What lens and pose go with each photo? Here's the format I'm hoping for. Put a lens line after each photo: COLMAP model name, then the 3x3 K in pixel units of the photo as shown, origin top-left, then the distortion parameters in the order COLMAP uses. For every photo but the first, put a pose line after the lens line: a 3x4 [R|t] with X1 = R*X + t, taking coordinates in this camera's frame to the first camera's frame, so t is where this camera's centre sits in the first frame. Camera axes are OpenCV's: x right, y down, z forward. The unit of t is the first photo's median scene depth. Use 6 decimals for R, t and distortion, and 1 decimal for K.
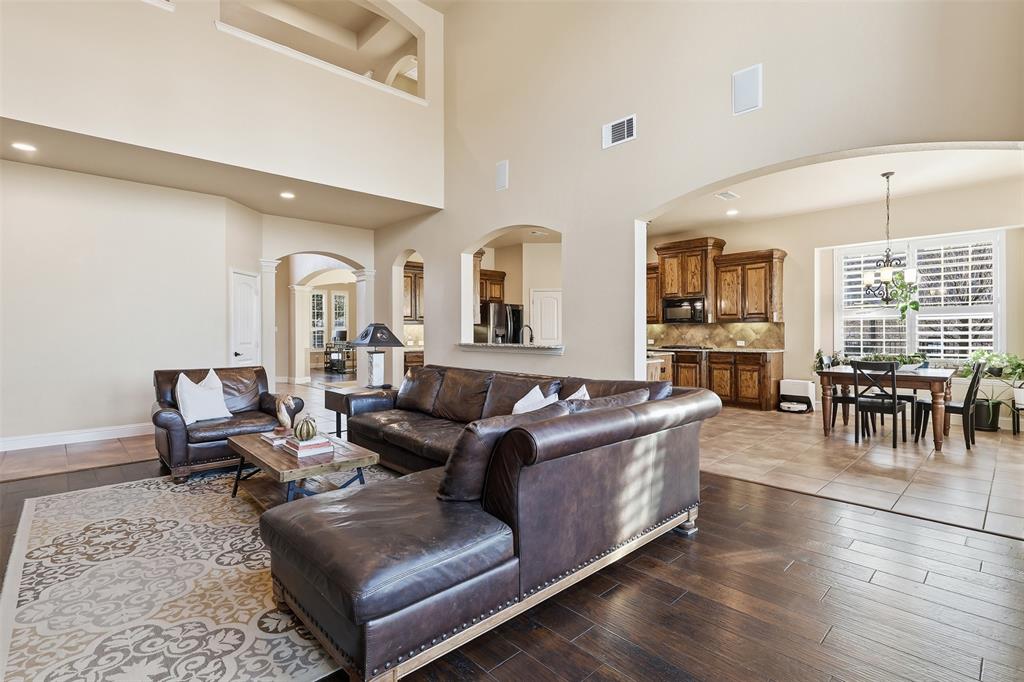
lens RADIAL K [[484.6, 0, 510.6], [0, 484.6, 333.9], [0, 0, 1]] dist [-0.003763, -0.000059]
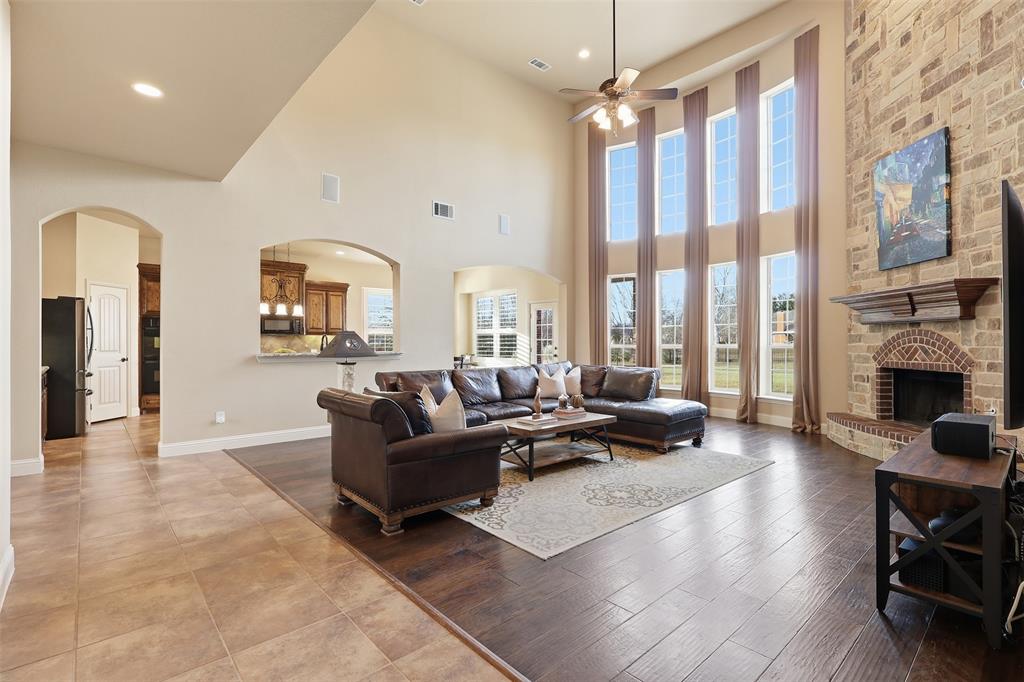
lens RADIAL K [[478.0, 0, 513.5], [0, 478.0, 342.8], [0, 0, 1]] dist [-0.001128, -0.000558]
pose [[0.022795, 0.001110, 0.999740, -0.844967], [0.005251, 0.999985, -0.001230, 0.002290], [-0.999726, 0.005277, 0.022789, 0.495904]]
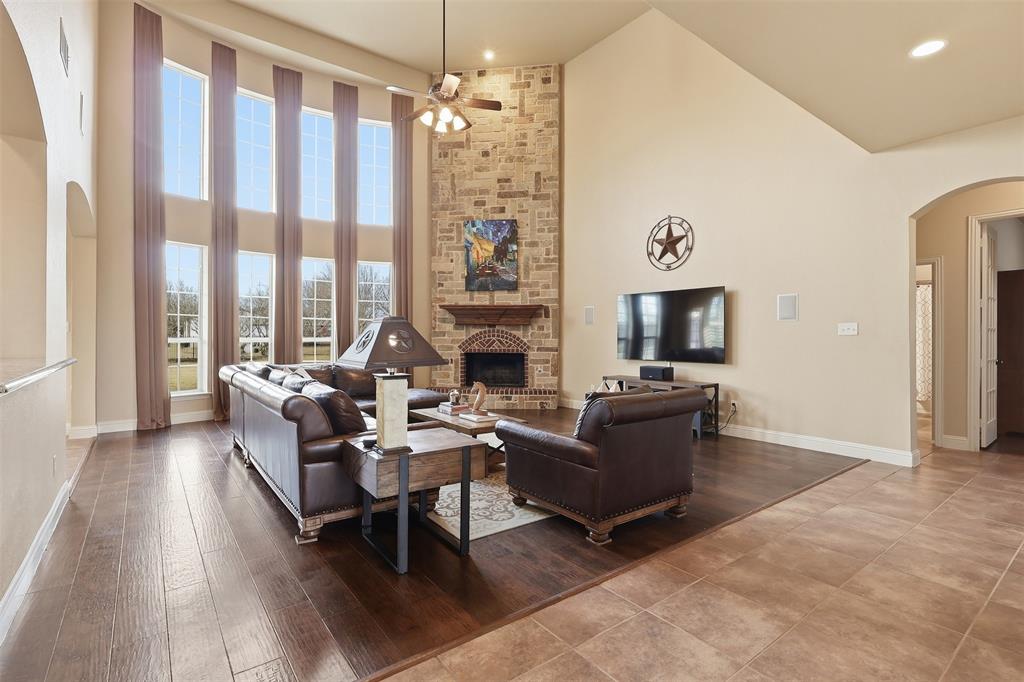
lens RADIAL K [[475.8, 0, 508.7], [0, 475.8, 336.7], [0, 0, 1]] dist [-0.001928, 0.000467]
pose [[-0.994097, -0.001254, 0.108484, -0.325029], [-0.000762, 0.999989, 0.004576, -0.001422], [-0.108488, 0.004466, -0.994088, 1.068738]]
